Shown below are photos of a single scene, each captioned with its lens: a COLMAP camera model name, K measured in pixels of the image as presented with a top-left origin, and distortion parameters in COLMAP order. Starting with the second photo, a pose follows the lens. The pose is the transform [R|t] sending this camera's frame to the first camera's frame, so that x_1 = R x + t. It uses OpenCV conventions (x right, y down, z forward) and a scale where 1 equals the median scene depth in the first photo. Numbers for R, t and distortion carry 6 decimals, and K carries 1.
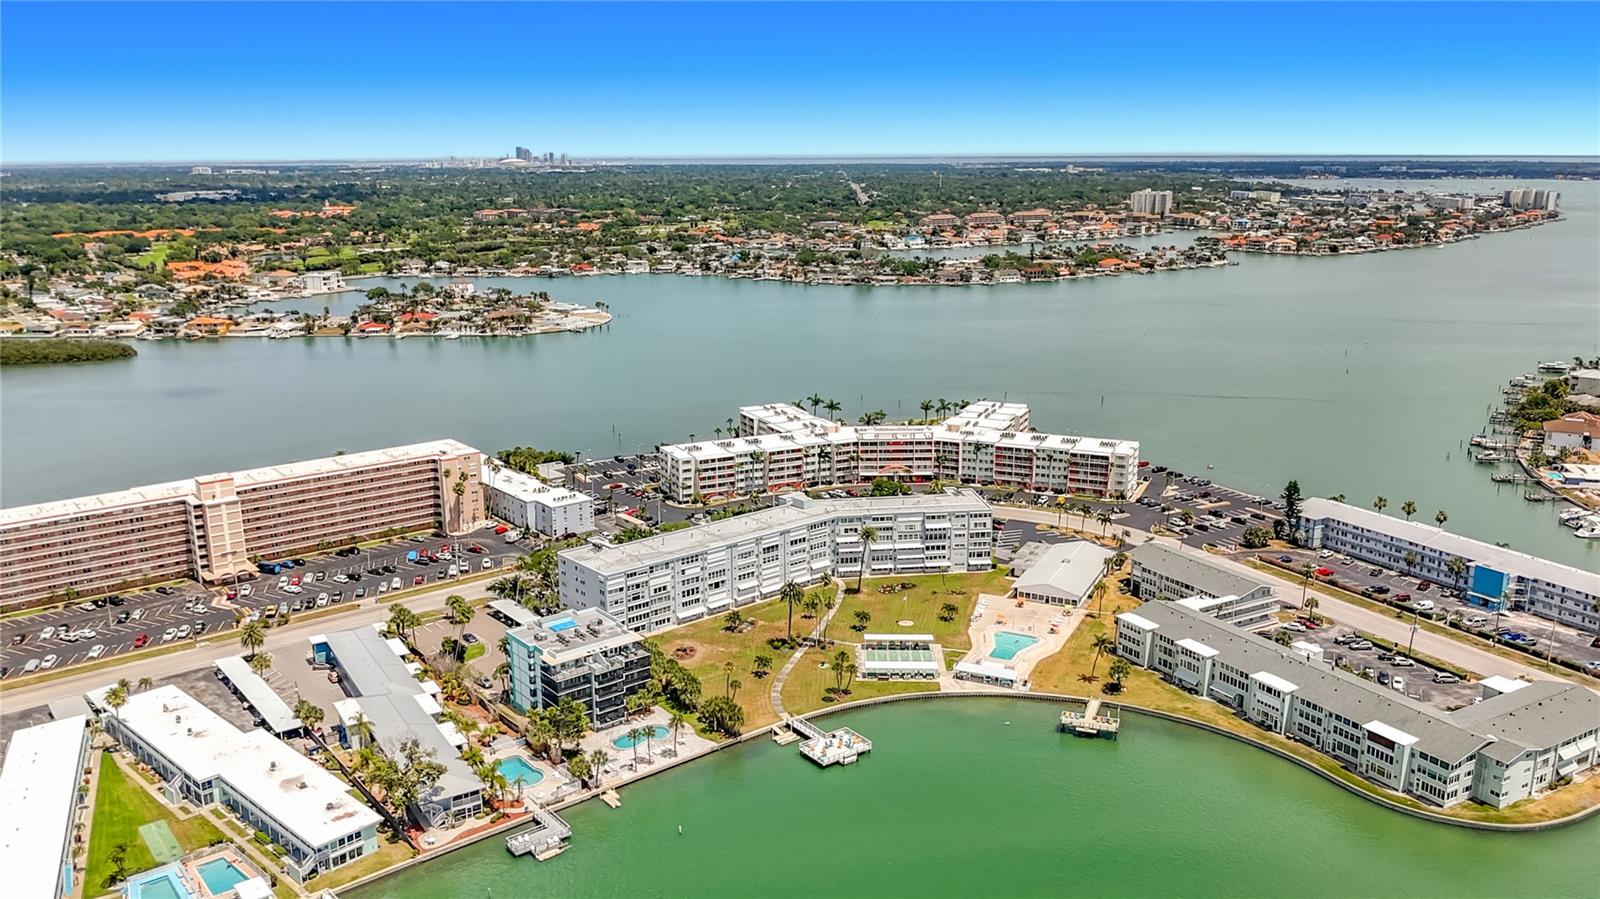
lens RADIAL K [[1225.8, 0, 798.0], [0, 1225.8, 448.7], [0, 0, 1]] dist [0.087876, -0.212584]
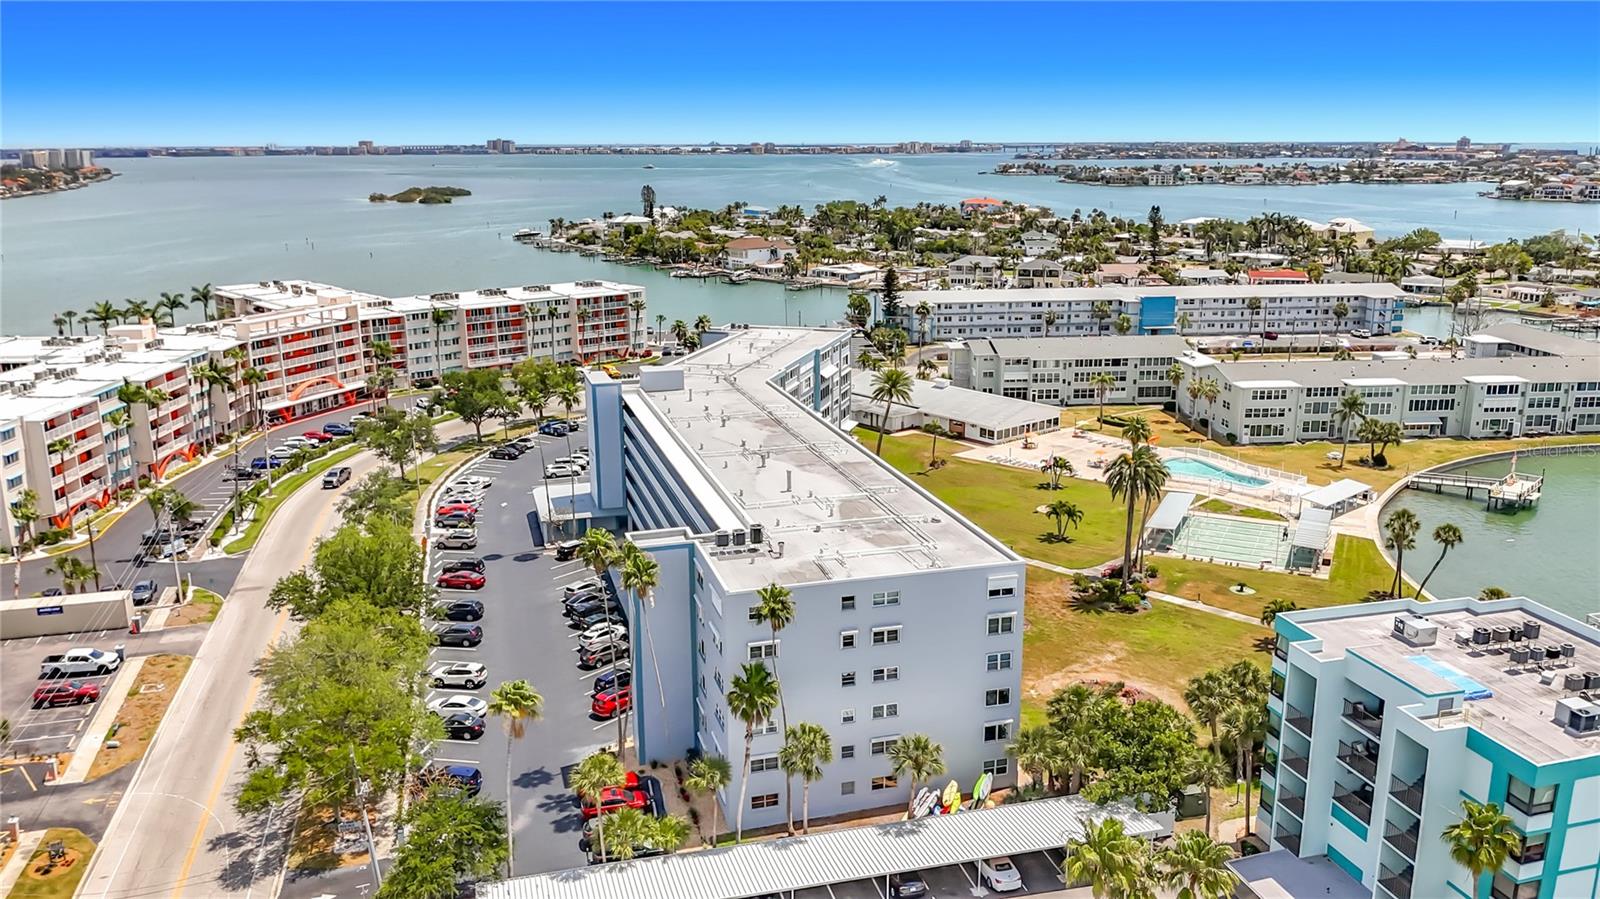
lens RADIAL K [[1224.2, 0, 796.9], [0, 1224.2, 456.4], [0, 0, 1]] dist [0.036028, -0.094433]
pose [[0.409345, -0.223651, 0.884543, -0.355310], [0.215099, 0.965819, 0.144659, 0.017006], [-0.886662, 0.131049, 0.443460, 0.729961]]
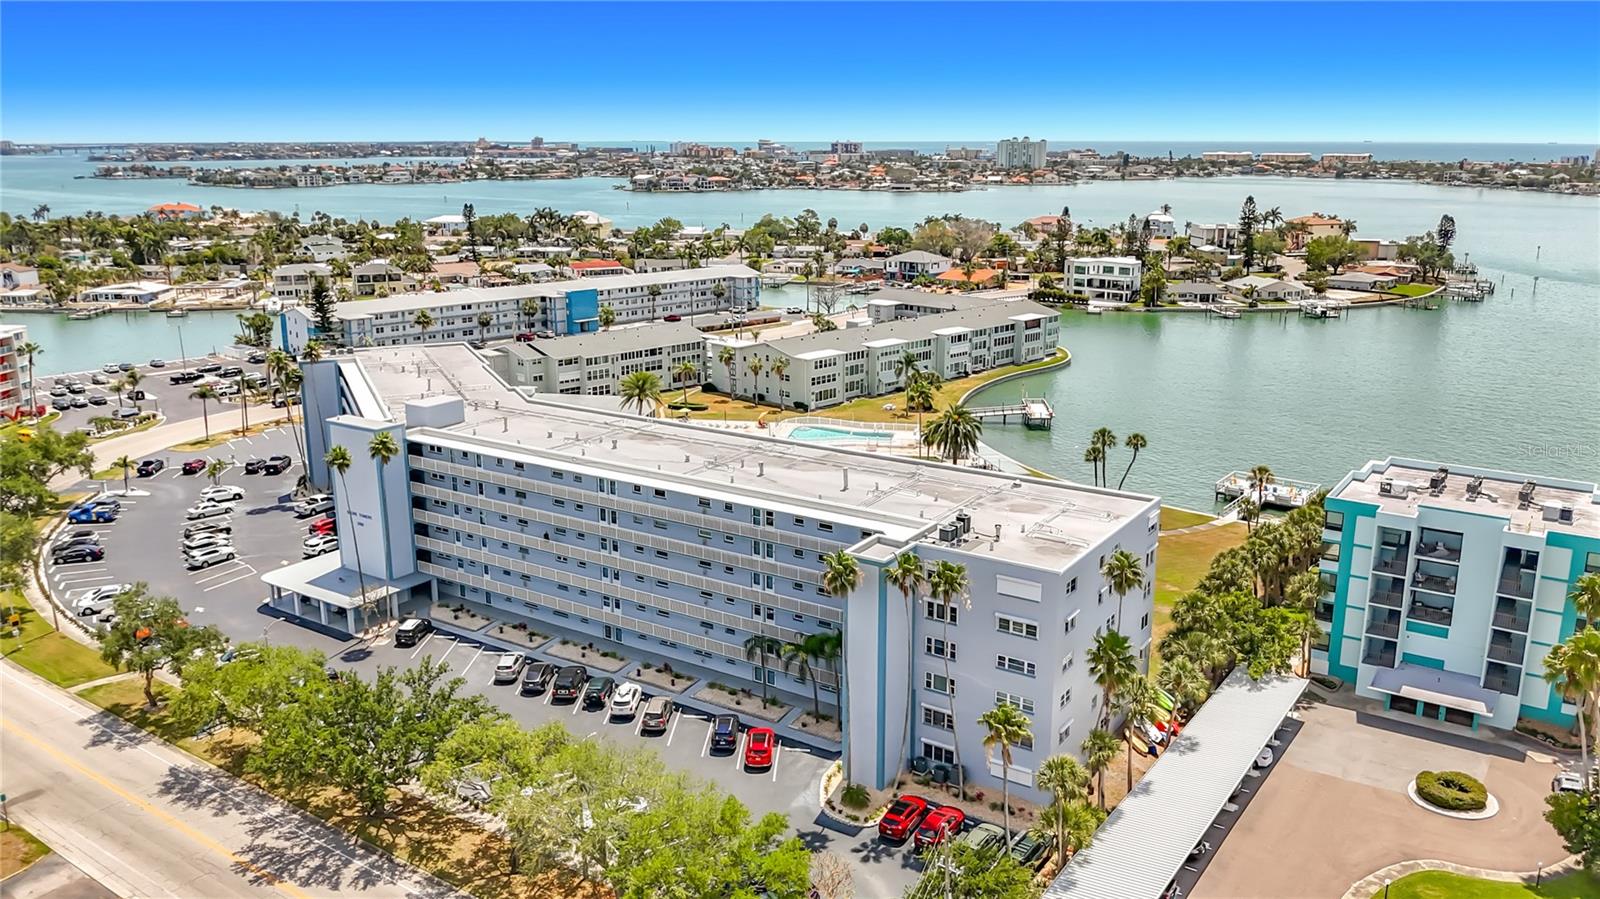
lens RADIAL K [[1232.7, 0, 797.7], [0, 1232.7, 444.6], [0, 0, 1]] dist [0.037112, -0.098560]
pose [[-0.280548, -0.225242, 0.933038, -0.364617], [0.226121, 0.929207, 0.292307, -0.031021], [-0.932825, 0.292985, -0.209755, 0.934433]]
